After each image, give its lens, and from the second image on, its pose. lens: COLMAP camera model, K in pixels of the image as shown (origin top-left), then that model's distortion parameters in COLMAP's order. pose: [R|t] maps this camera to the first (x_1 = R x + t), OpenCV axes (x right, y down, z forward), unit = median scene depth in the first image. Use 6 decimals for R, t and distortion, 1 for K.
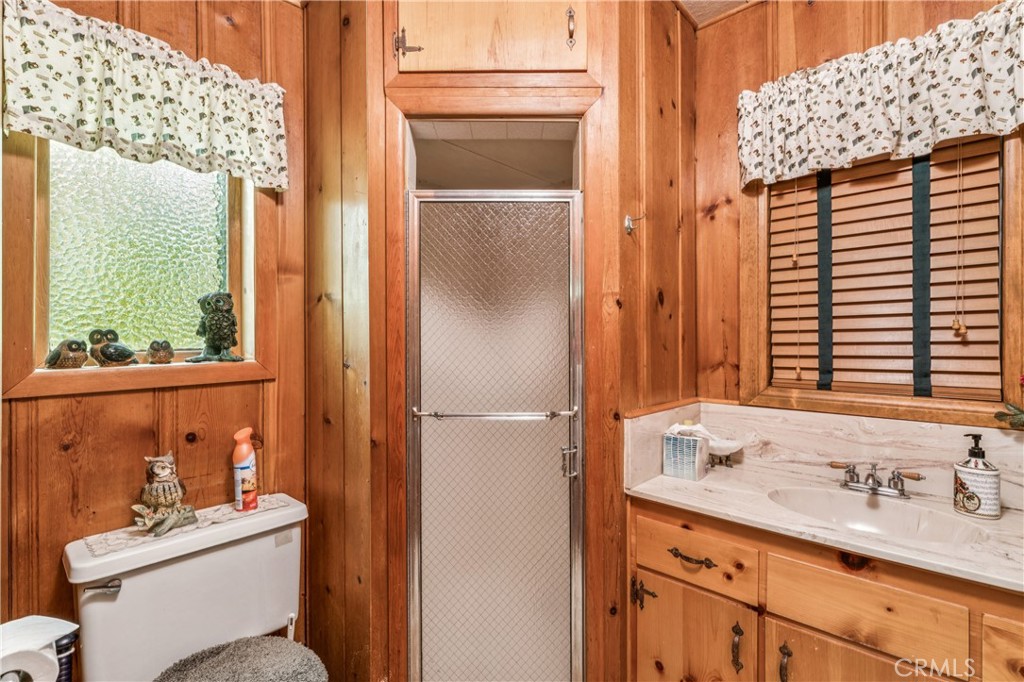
lens RADIAL K [[463.1, 0, 509.8], [0, 463.1, 342.1], [0, 0, 1]] dist [-0.007531, 0.002388]
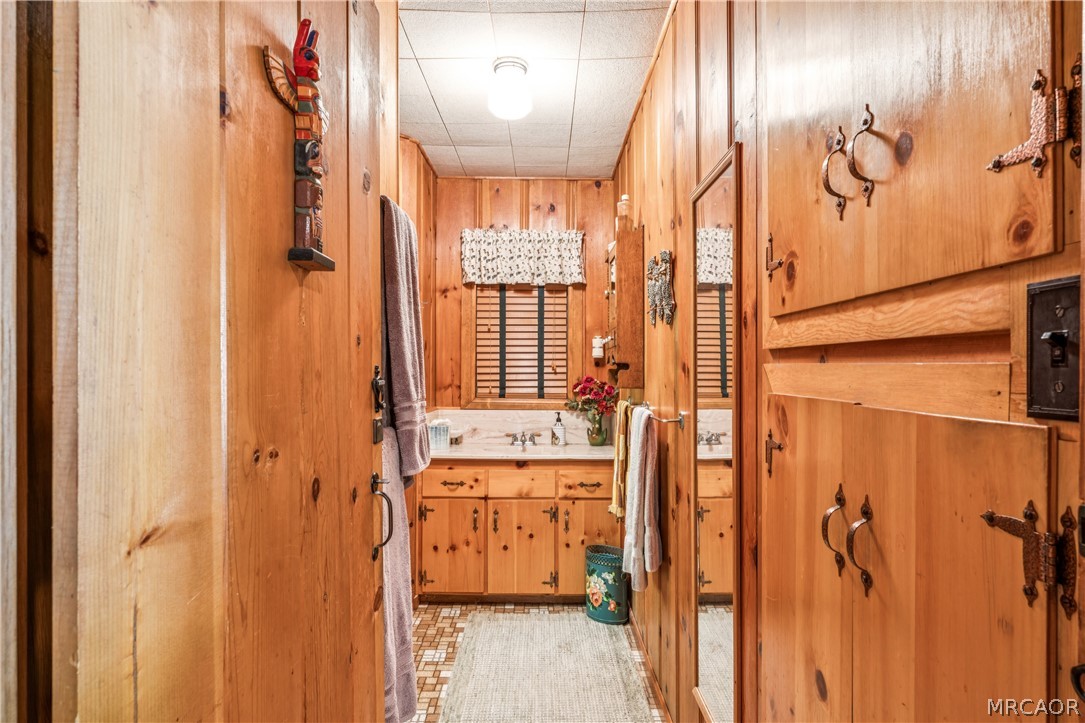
lens RADIAL K [[611.2, 0, 543.8], [0, 611.2, 363.4], [0, 0, 1]] dist [-0.004245, -0.000138]
pose [[0.731087, 0.012994, 0.682161, -0.991393], [-0.004703, 0.999891, -0.014005, -0.003365], [-0.682268, 0.007030, 0.731068, -1.039985]]
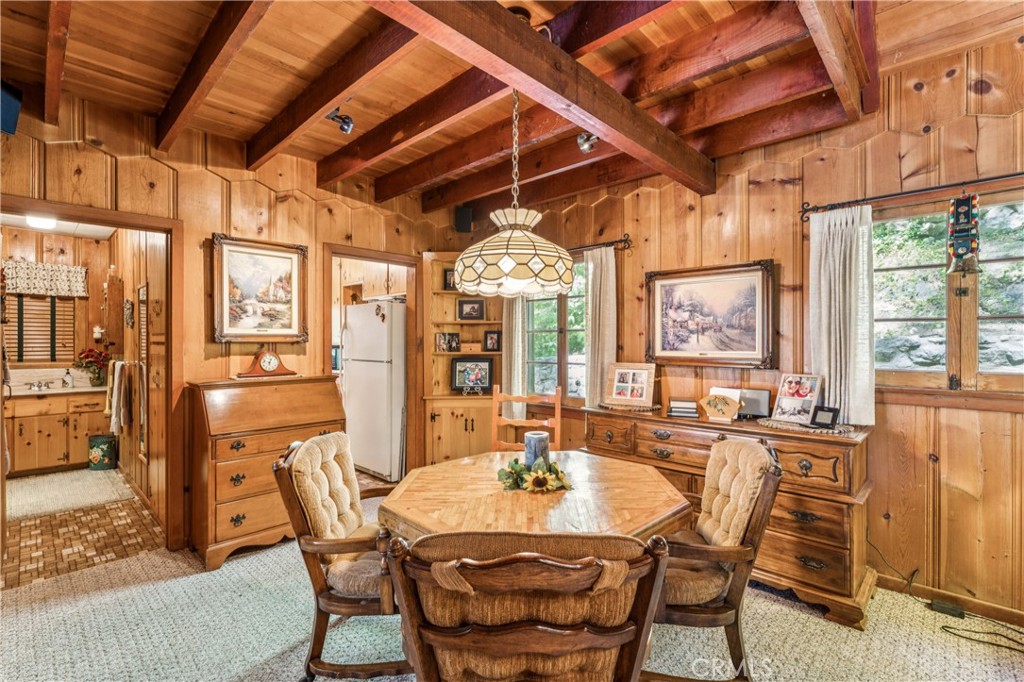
lens RADIAL K [[463.1, 0, 513.6], [0, 463.1, 343.5], [0, 0, 1]] dist [-0.007531, 0.002388]
pose [[0.002624, 0.002089, 0.999994, -2.676091], [-0.002133, 0.999996, -0.002083, -0.024351], [-0.999994, -0.002128, 0.002628, -2.588824]]
